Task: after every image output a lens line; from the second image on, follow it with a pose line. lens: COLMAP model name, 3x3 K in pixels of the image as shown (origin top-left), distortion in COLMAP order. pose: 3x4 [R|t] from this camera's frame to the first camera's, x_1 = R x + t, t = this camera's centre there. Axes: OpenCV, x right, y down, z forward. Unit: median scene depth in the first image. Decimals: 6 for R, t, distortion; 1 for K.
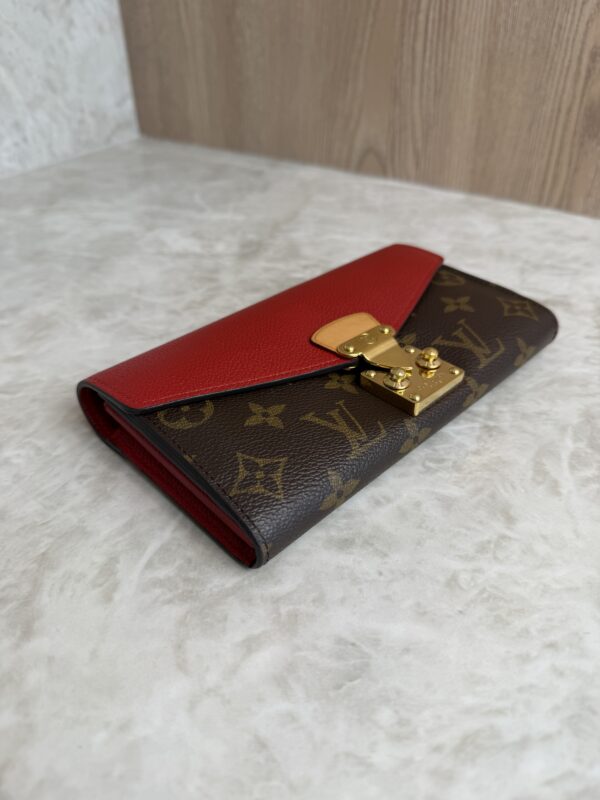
lens RADIAL K [[590.2, 0, 300.0], [0, 590.2, 400.0], [0, 0, 1]] dist [-0.053064, 0.016936]
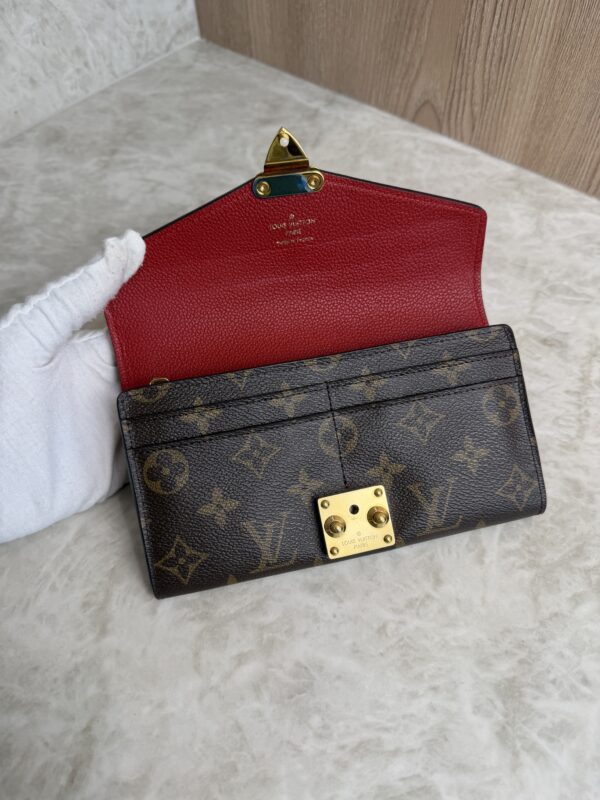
lens RADIAL K [[578.6, 0, 303.2], [0, 578.6, 396.6], [0, 0, 1]] dist [-0.038297, 0.012033]
pose [[0.990938, 0.104046, -0.084948, 0.122620], [-0.072765, 0.947423, 0.311600, -0.656244], [0.112902, -0.302595, 0.946409, -0.202010]]
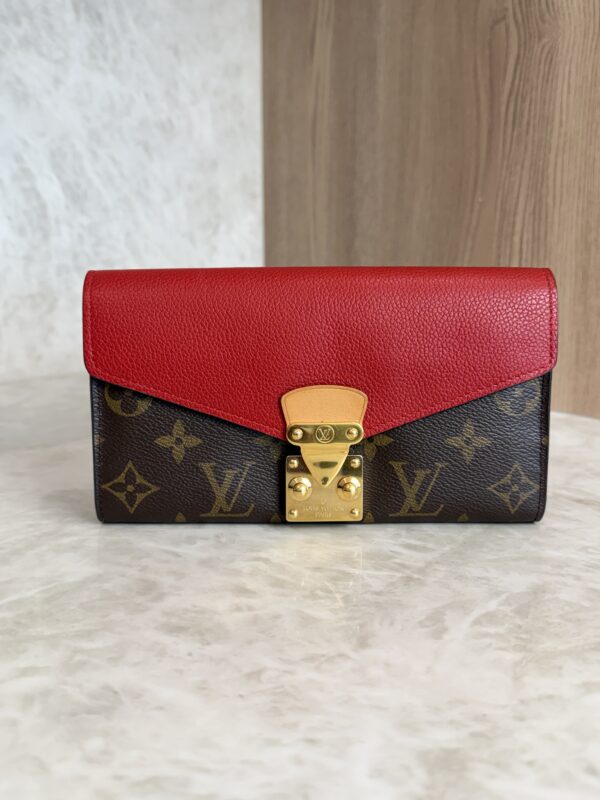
lens RADIAL K [[729.7, 0, 300.0], [0, 729.7, 400.0], [0, 0, 1]] dist [0.122838, -0.324296]
pose [[0.945229, 0.075450, -0.317569, 0.641514], [-0.202920, 0.897892, -0.390657, 0.351998], [0.255668, 0.433701, 0.864024, -0.157185]]
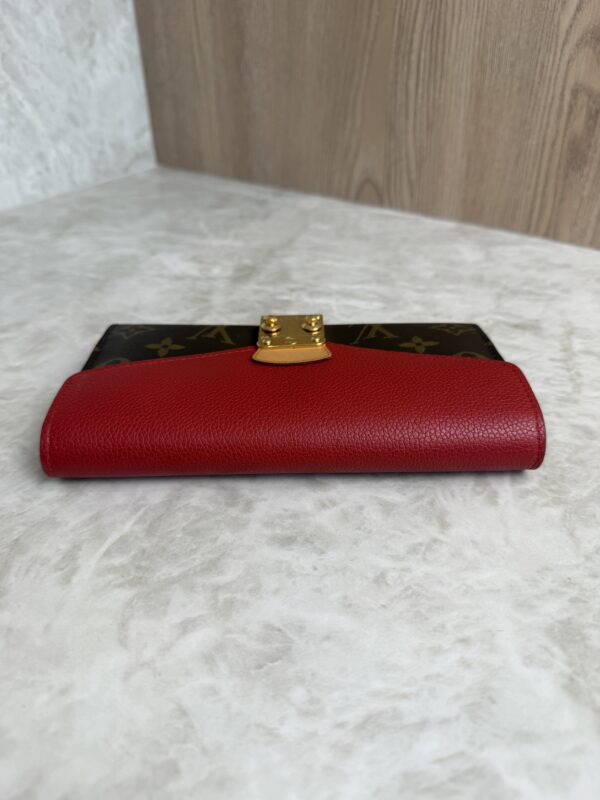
lens RADIAL K [[586.3, 0, 297.3], [0, 586.3, 398.1], [0, 0, 1]] dist [-0.036024, -0.000333]
pose [[0.998413, 0.023648, -0.051106, 0.149874], [-0.025800, 0.998790, -0.041866, 0.025783], [0.050054, 0.043118, 0.997815, -0.093032]]
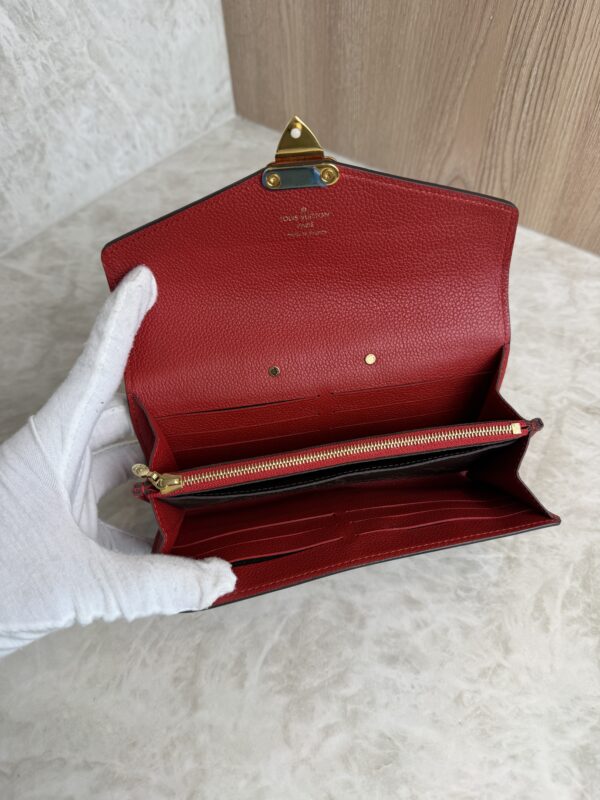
lens RADIAL K [[578.6, 0, 303.2], [0, 578.6, 396.6], [0, 0, 1]] dist [-0.038297, 0.012033]
pose [[0.991985, 0.078806, -0.098772, -0.060504], [-0.050743, 0.964334, 0.259778, -0.811762], [0.115722, -0.252684, 0.960604, -0.292757]]
